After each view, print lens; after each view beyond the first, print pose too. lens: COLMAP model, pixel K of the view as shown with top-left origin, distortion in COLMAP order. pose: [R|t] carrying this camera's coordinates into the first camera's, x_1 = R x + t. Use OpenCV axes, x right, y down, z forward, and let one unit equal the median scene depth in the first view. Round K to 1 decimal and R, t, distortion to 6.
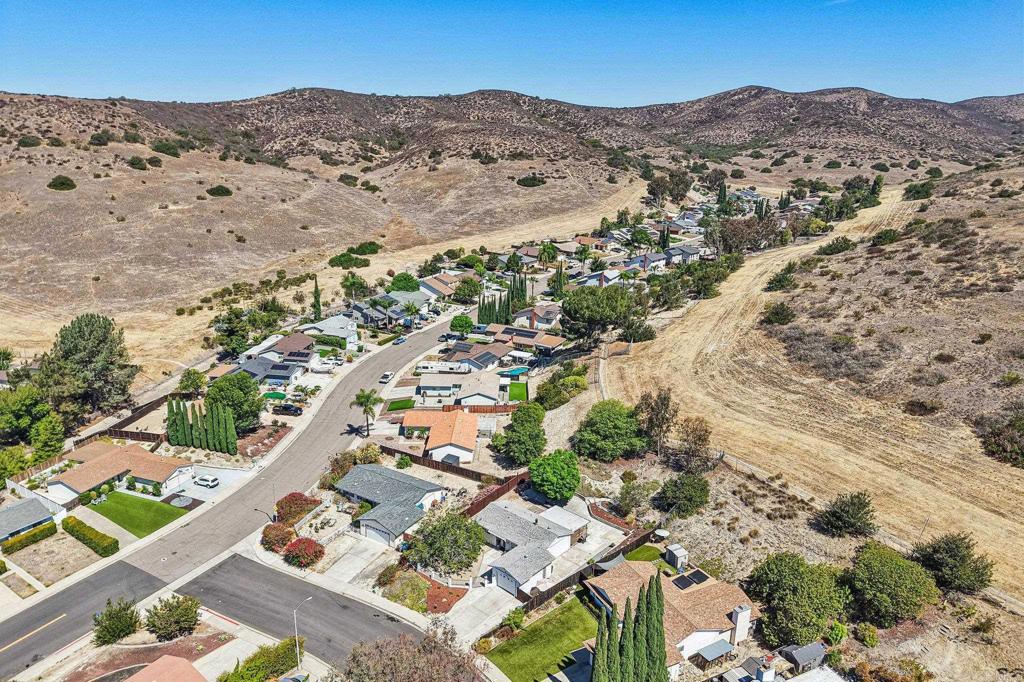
lens RADIAL K [[684.5, 0, 510.1], [0, 684.5, 340.1], [0, 0, 1]] dist [0.031751, -0.032296]
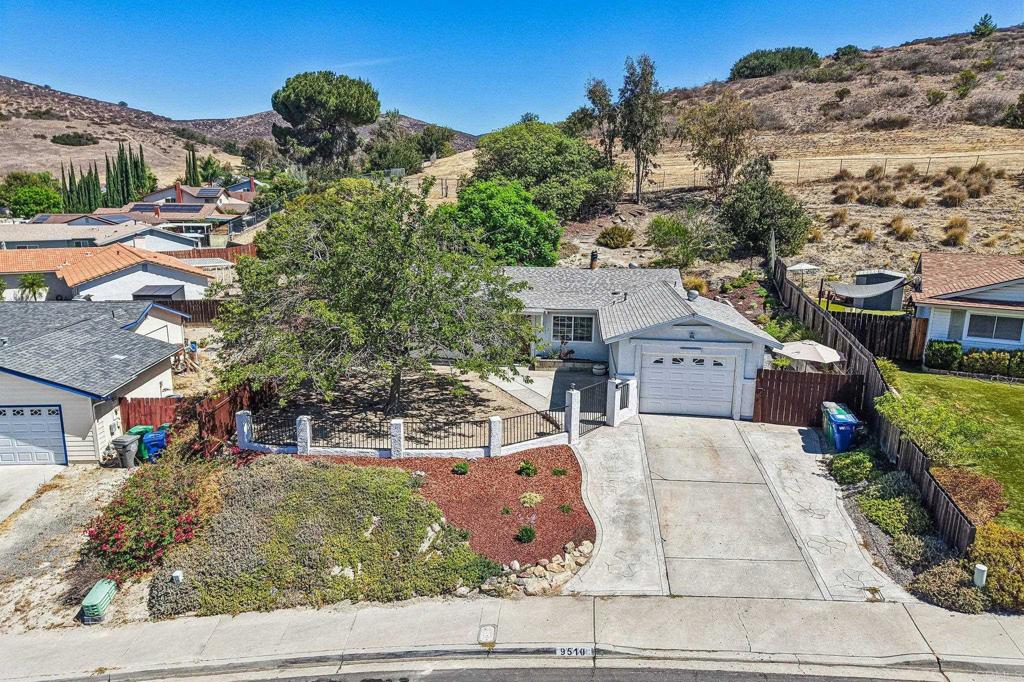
lens RADIAL K [[684.5, 0, 510.1], [0, 684.5, 340.1], [0, 0, 1]] dist [0.031751, -0.032296]
pose [[0.809166, -0.129501, 0.573131, -0.094304], [0.168673, 0.985551, -0.015451, 0.148788], [-0.562849, 0.109174, 0.819318, 0.370591]]
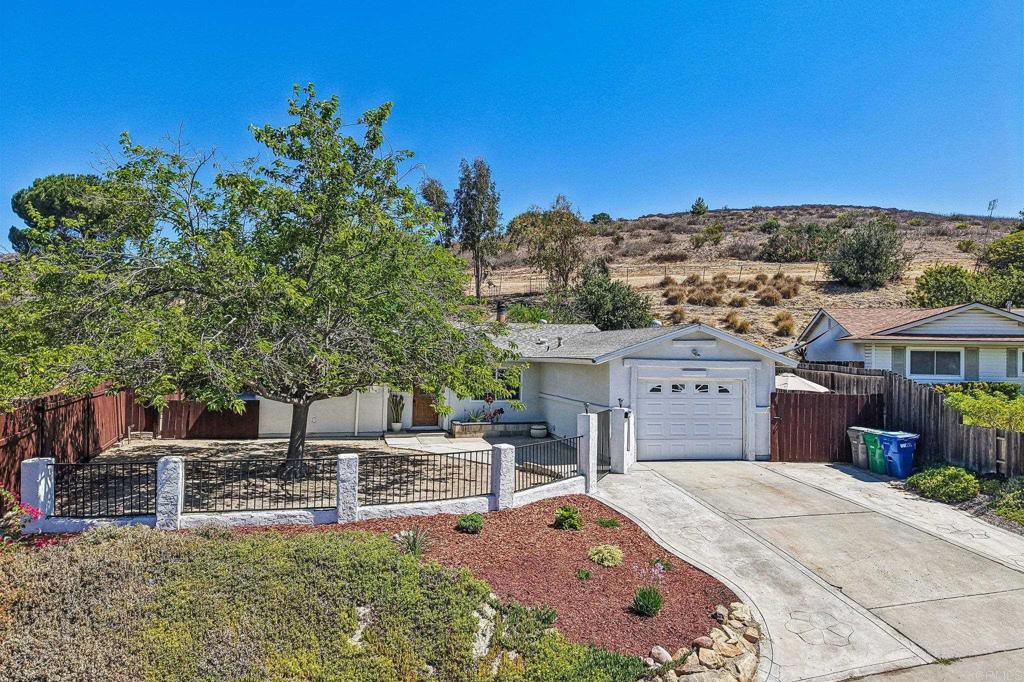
lens RADIAL K [[685.9, 0, 508.7], [0, 685.9, 340.9], [0, 0, 1]] dist [0.006927, -0.000359]
pose [[0.574406, 0.009933, 0.818510, -0.092261], [0.228611, 0.958192, -0.172060, 0.159914], [-0.785999, 0.285953, 0.548121, 0.417026]]
